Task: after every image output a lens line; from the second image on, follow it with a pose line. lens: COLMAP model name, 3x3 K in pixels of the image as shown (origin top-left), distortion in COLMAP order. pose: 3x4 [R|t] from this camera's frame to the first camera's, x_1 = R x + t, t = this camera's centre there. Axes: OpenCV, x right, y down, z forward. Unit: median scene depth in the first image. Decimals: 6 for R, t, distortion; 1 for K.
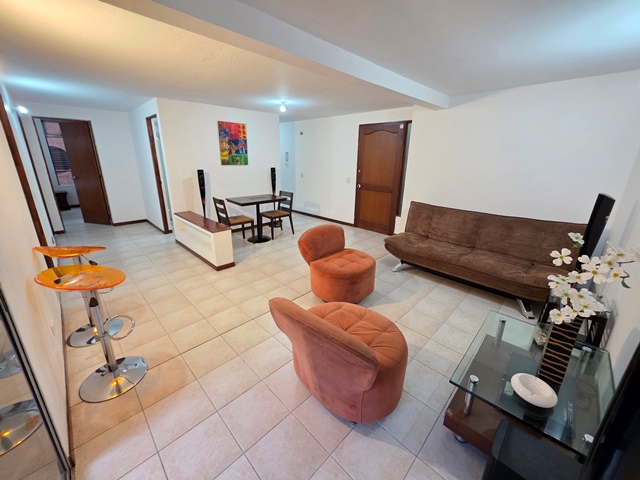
lens RADIAL K [[256.8, 0, 318.3], [0, 256.8, 237.6], [0, 0, 1]] dist [0.013940, -0.000755]
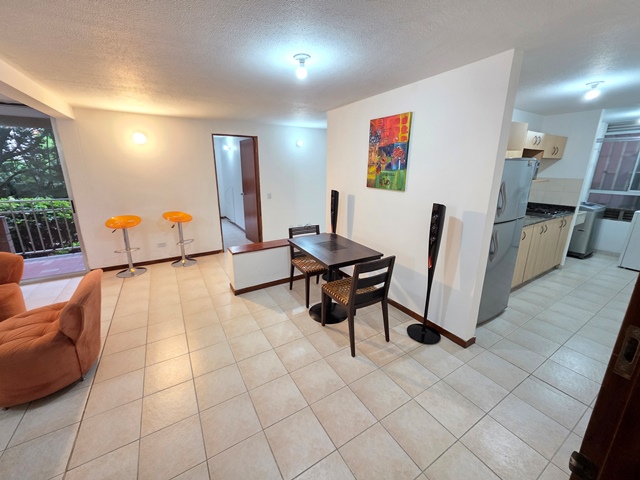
lens RADIAL K [[256.8, 0, 319.1], [0, 256.8, 235.0], [0, 0, 1]] dist [0.013940, -0.000755]
pose [[-0.247398, 0.237901, -0.939254, 0.293066], [-0.304277, 0.901271, 0.308426, -0.334061], [0.919897, 0.362097, -0.150585, 1.022975]]
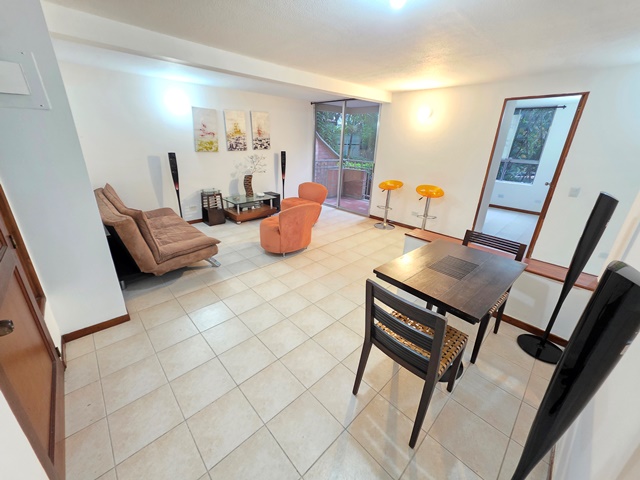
lens RADIAL K [[256.8, 0, 307.2], [0, 256.8, 231.3], [0, 0, 1]] dist [0.013940, -0.000755]
pose [[-0.997971, -0.048705, 0.041012, -0.043486], [-0.013224, 0.788619, 0.614740, -0.399107], [-0.062284, 0.612951, -0.787663, 1.232742]]
